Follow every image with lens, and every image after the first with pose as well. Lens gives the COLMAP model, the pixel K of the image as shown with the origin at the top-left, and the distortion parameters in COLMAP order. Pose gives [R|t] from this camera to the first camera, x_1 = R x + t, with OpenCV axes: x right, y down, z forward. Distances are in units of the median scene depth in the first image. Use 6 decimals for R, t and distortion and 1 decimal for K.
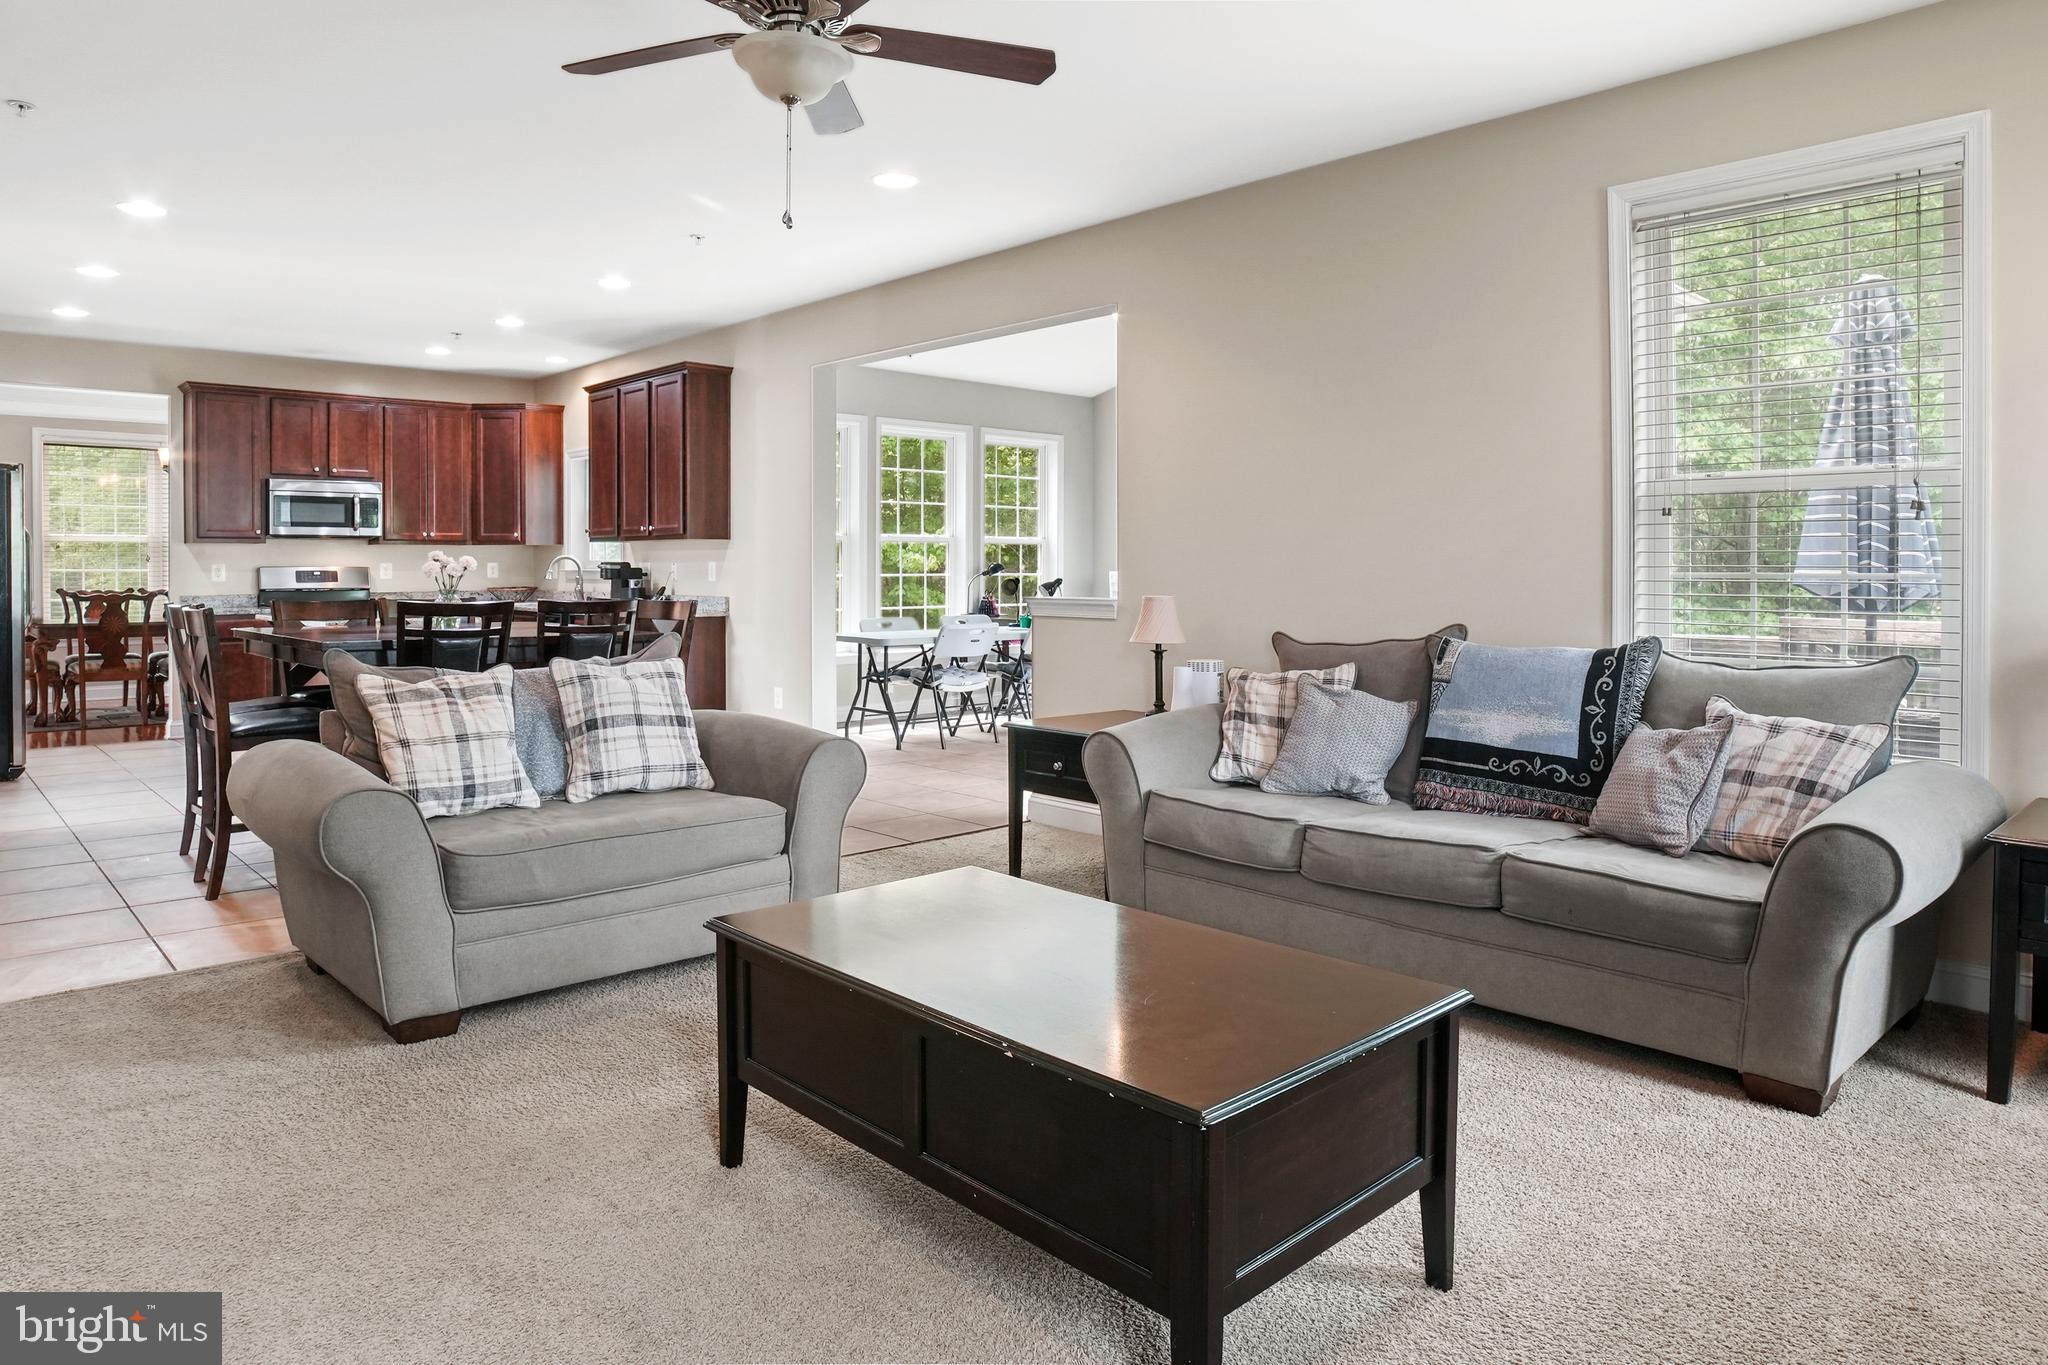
lens RADIAL K [[1300.2, 0, 1019.4], [0, 1300.2, 566.8], [0, 0, 1]] dist [-0.064257, 0.035575]
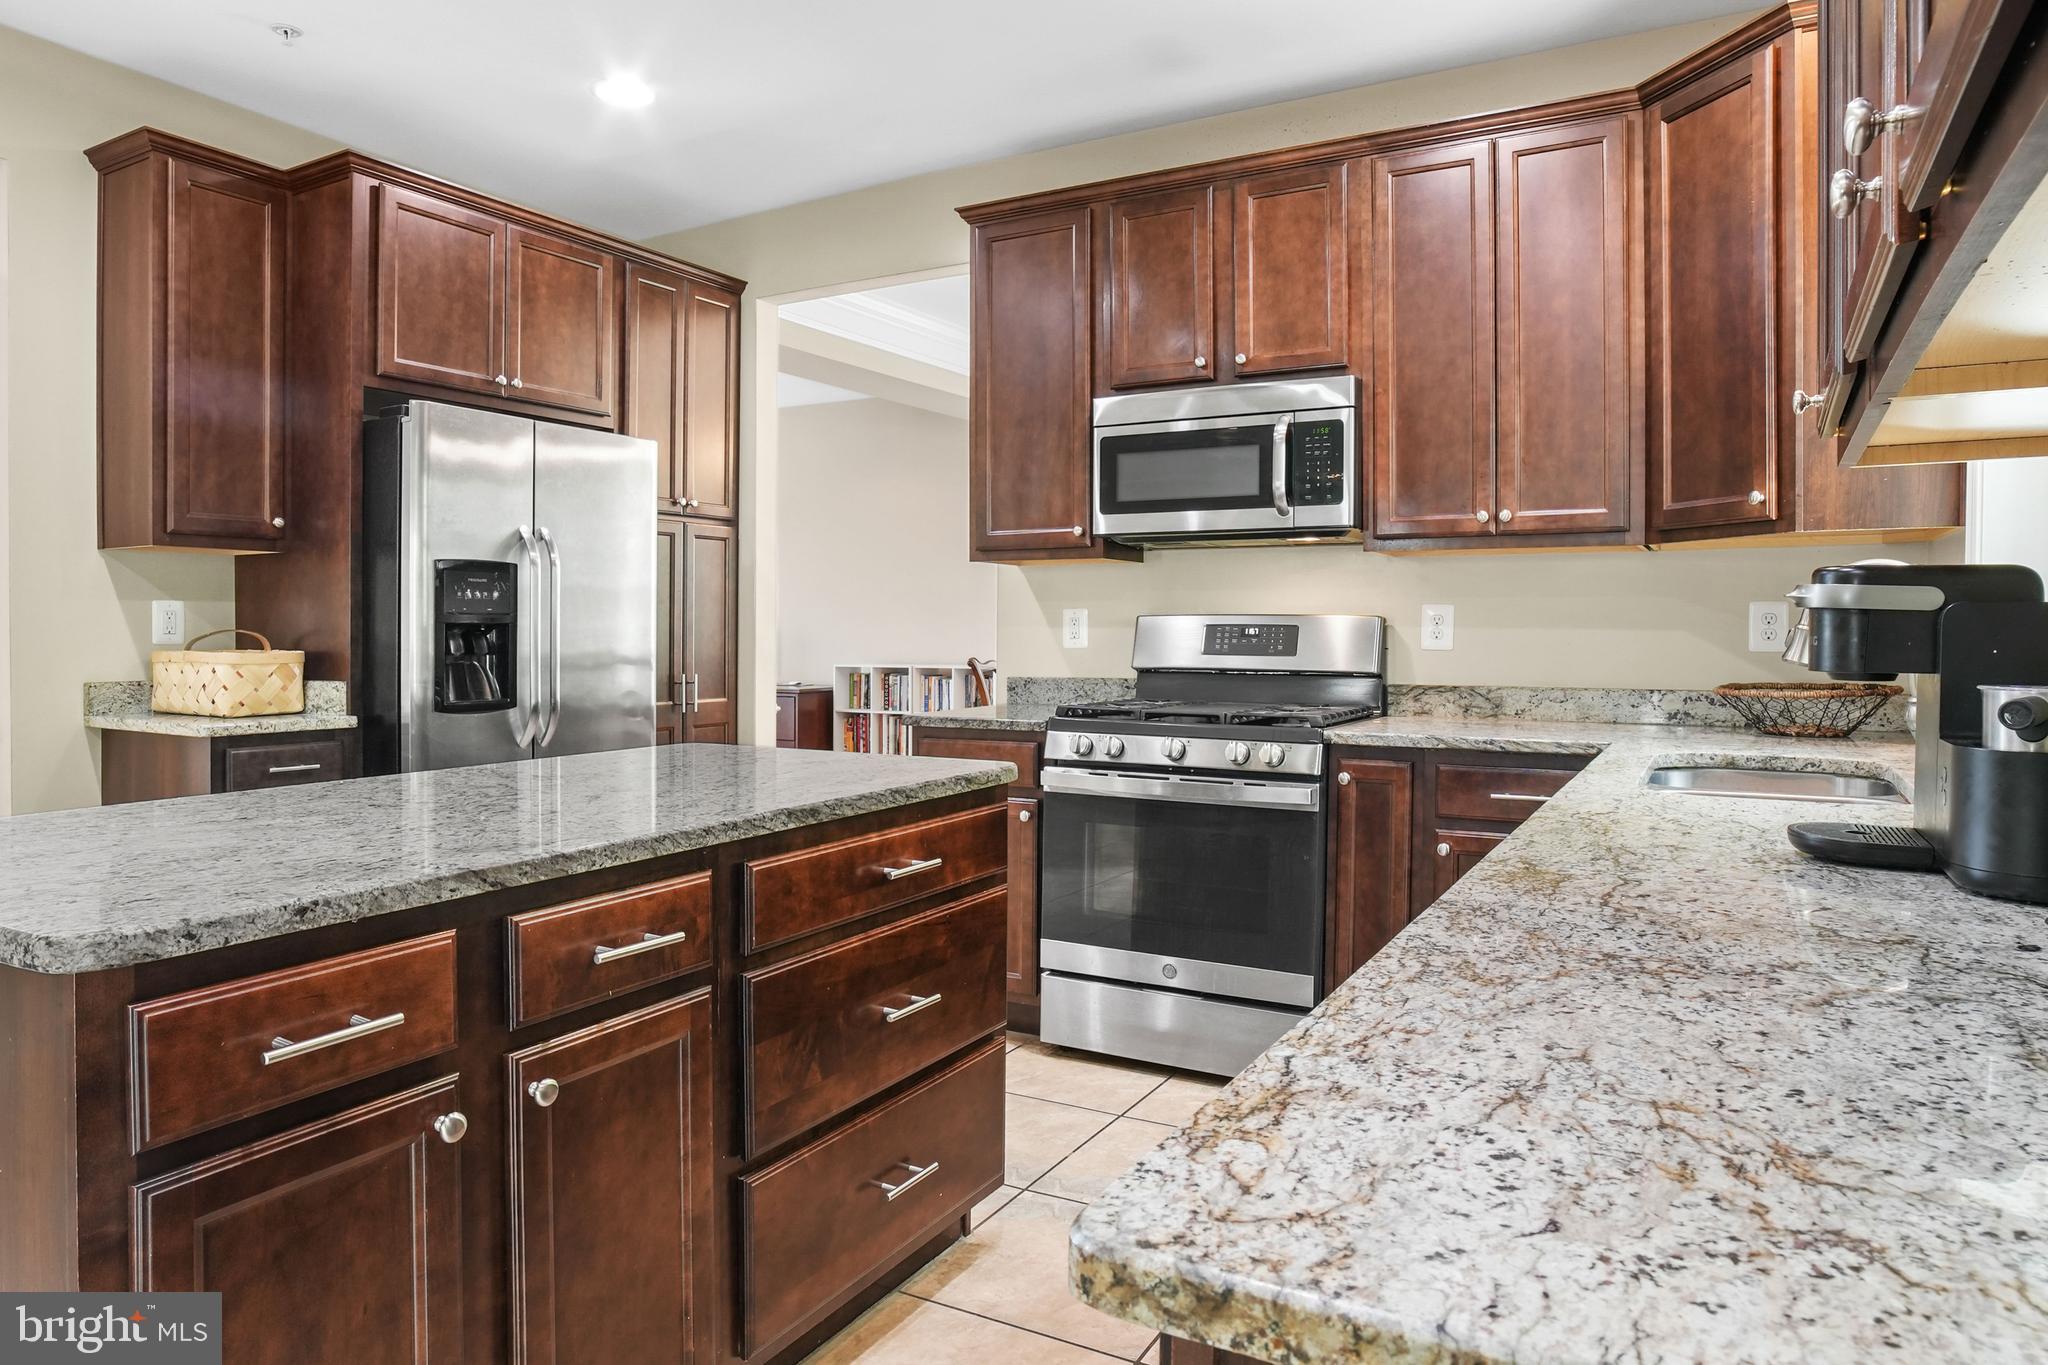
lens RADIAL K [[1280.5, 0, 1018.6], [0, 1280.5, 634.8], [0, 0, 1]] dist [-0.060401, 0.000421]
pose [[0.308422, 0.007828, -0.951218, -0.192745], [-0.003148, 0.999969, 0.007208, 0.003439], [0.951245, 0.000771, 0.308437, 0.799937]]
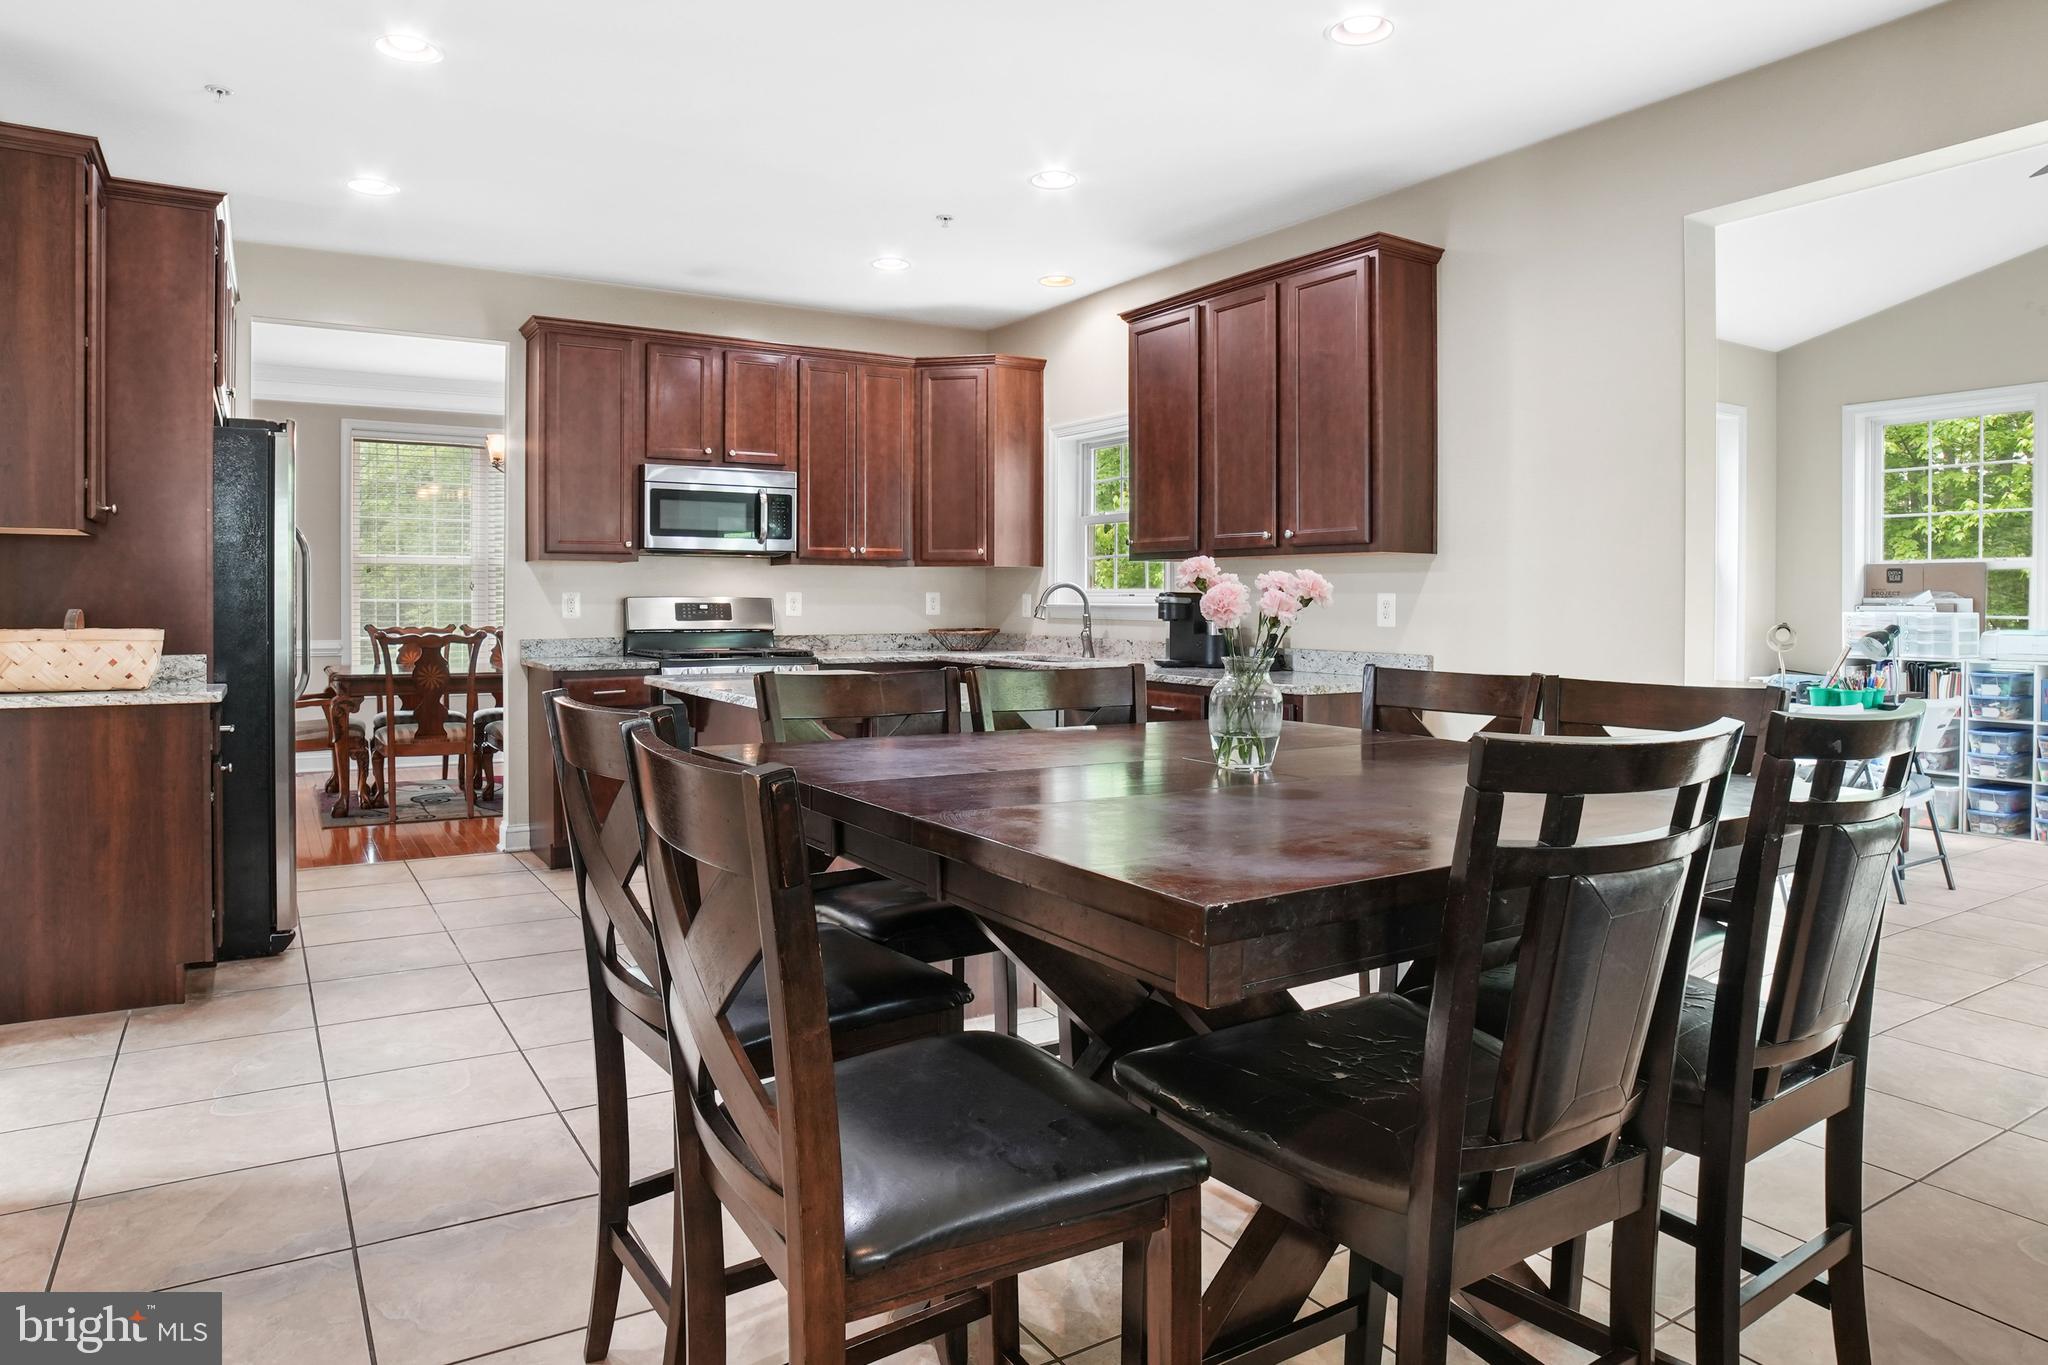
lens RADIAL K [[1272.6, 0, 1012.6], [0, 1272.6, 602.6], [0, 0, 1]] dist [-0.063418, 0.001215]
pose [[0.982274, 0.006271, -0.187347, -0.260745], [-0.005993, 0.999980, 0.002050, 0.000425], [0.187356, -0.000890, 0.982292, 0.368833]]
